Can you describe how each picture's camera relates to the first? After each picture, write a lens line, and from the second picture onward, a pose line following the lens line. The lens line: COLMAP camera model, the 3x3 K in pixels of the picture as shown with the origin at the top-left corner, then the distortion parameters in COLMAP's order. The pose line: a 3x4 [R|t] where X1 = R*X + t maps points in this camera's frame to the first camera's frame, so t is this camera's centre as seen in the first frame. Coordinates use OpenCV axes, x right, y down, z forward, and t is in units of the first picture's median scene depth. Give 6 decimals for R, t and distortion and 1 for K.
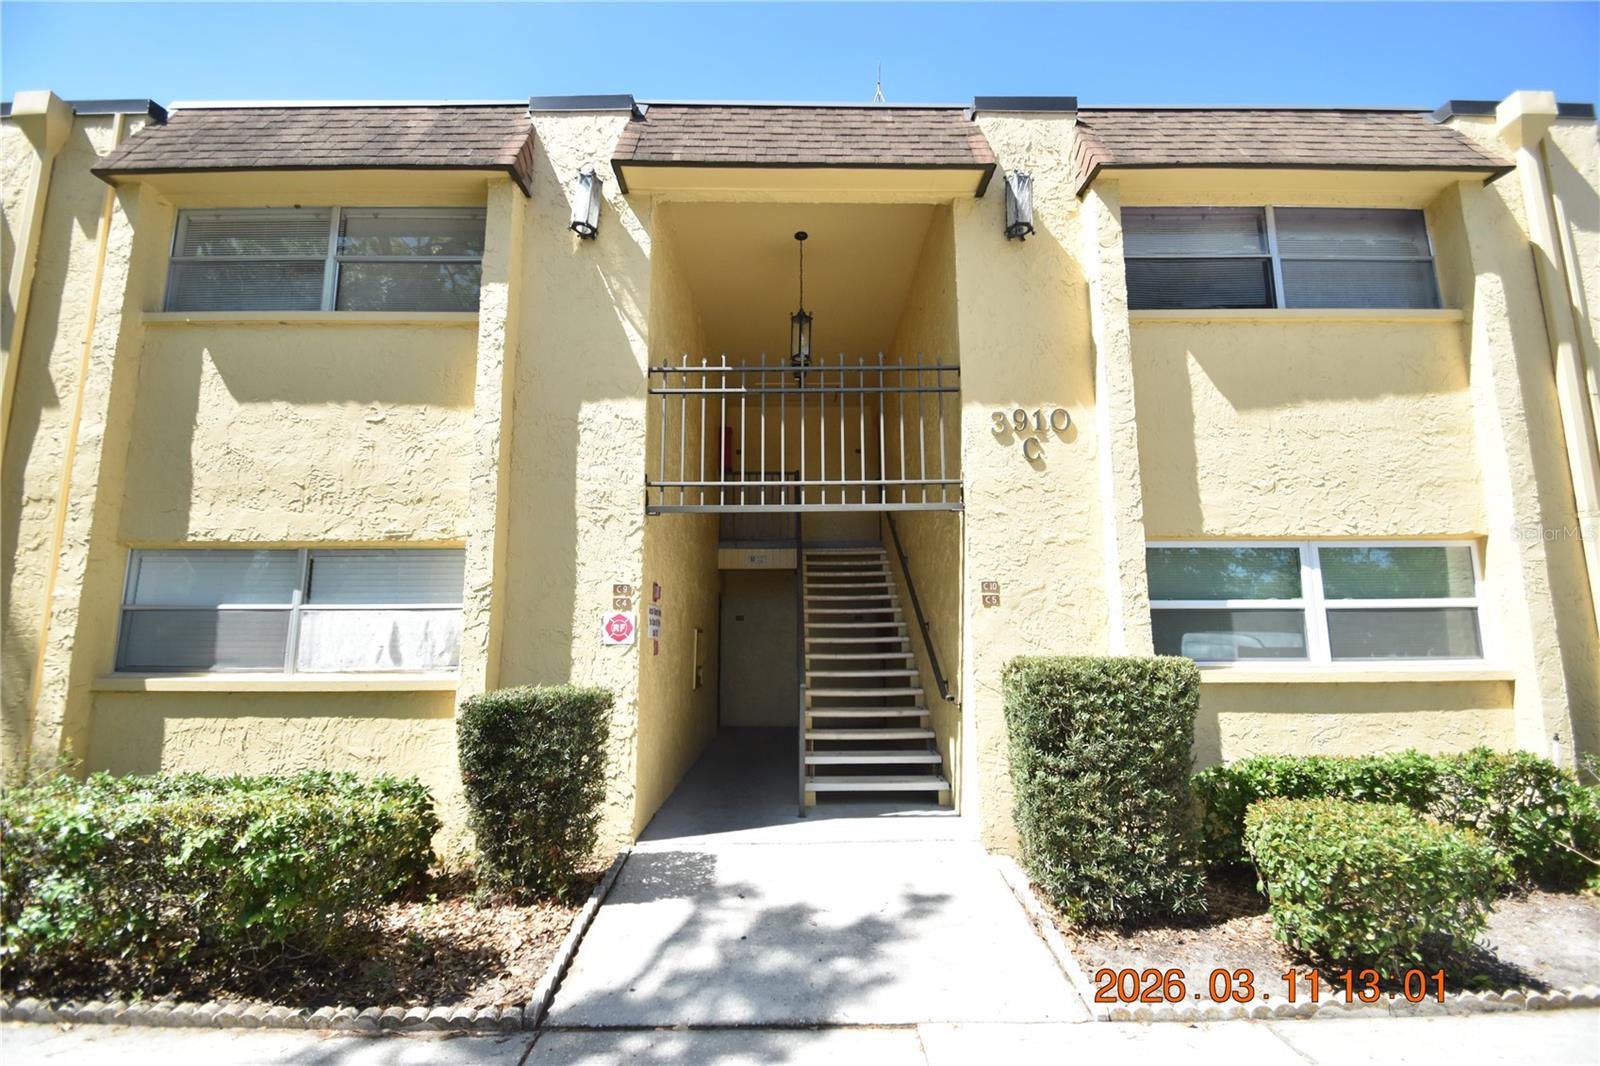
lens RADIAL K [[698.8, 0, 799.5], [0, 698.8, 545.4], [0, 0, 1]] dist [0.015593, -0.015090]
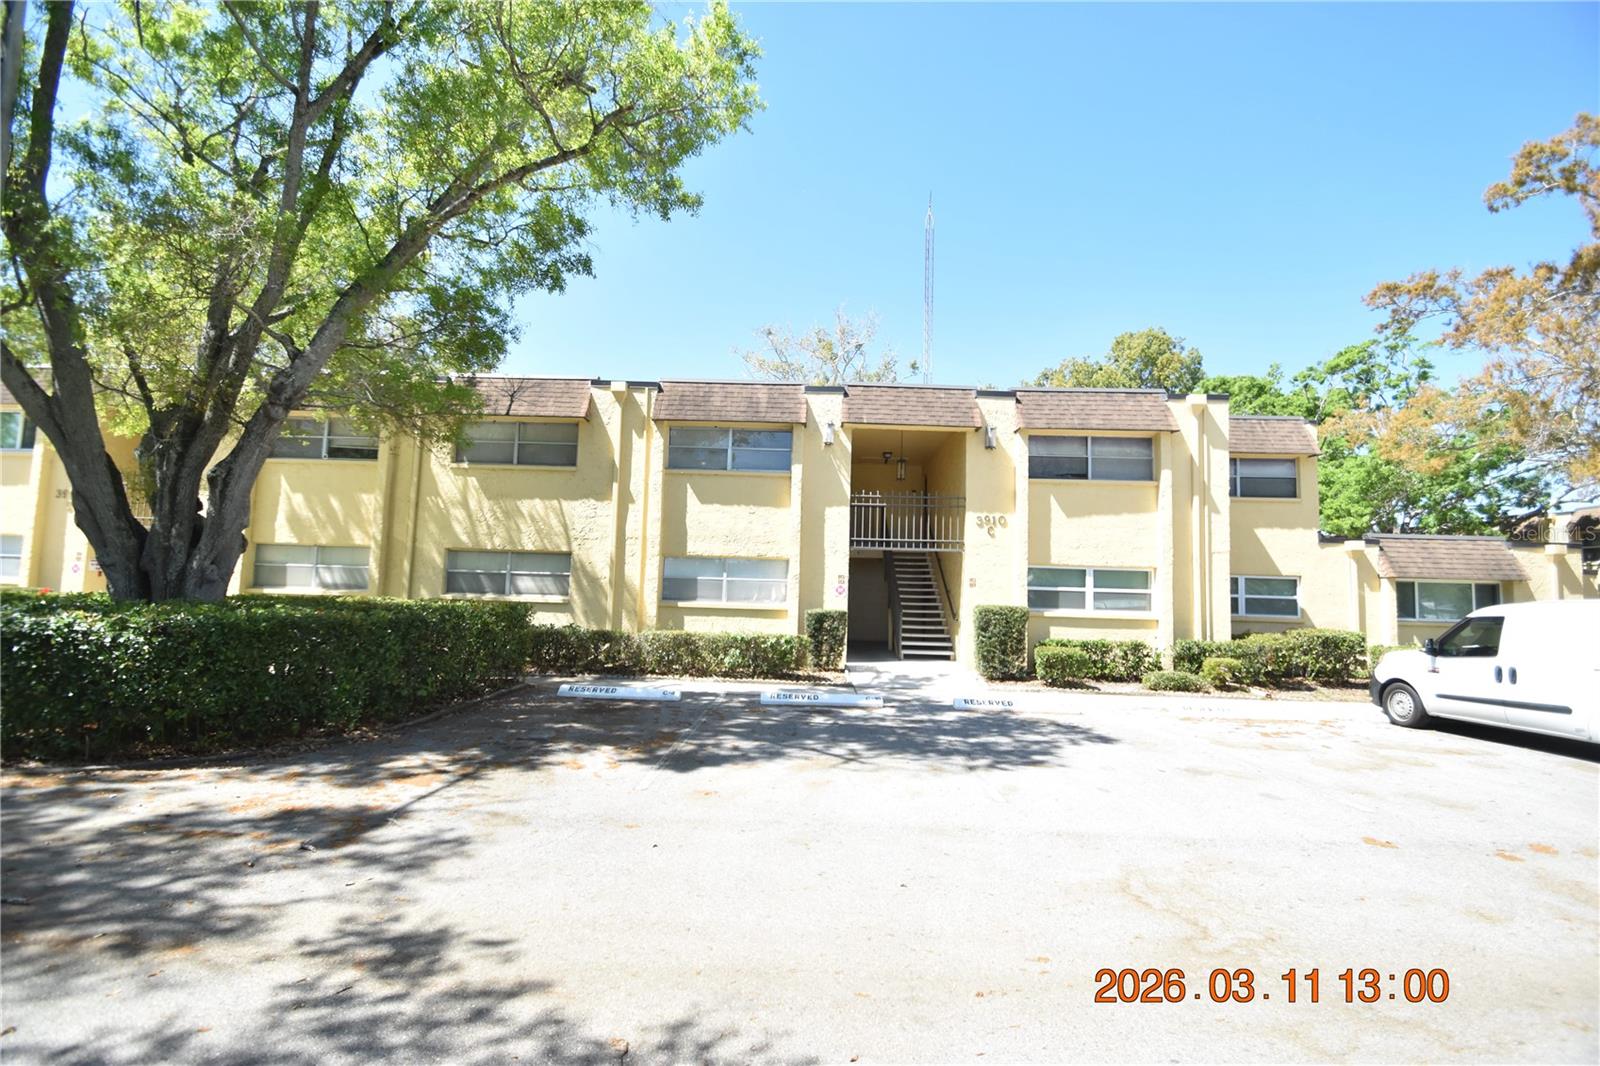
lens RADIAL K [[698.8, 0, 799.5], [0, 698.8, 545.4], [0, 0, 1]] dist [0.015593, -0.015090]
pose [[0.999193, 0.031159, -0.025342, -0.340831], [-0.029254, 0.996952, 0.072327, -0.252363], [0.027518, -0.071527, 0.997059, -1.739442]]
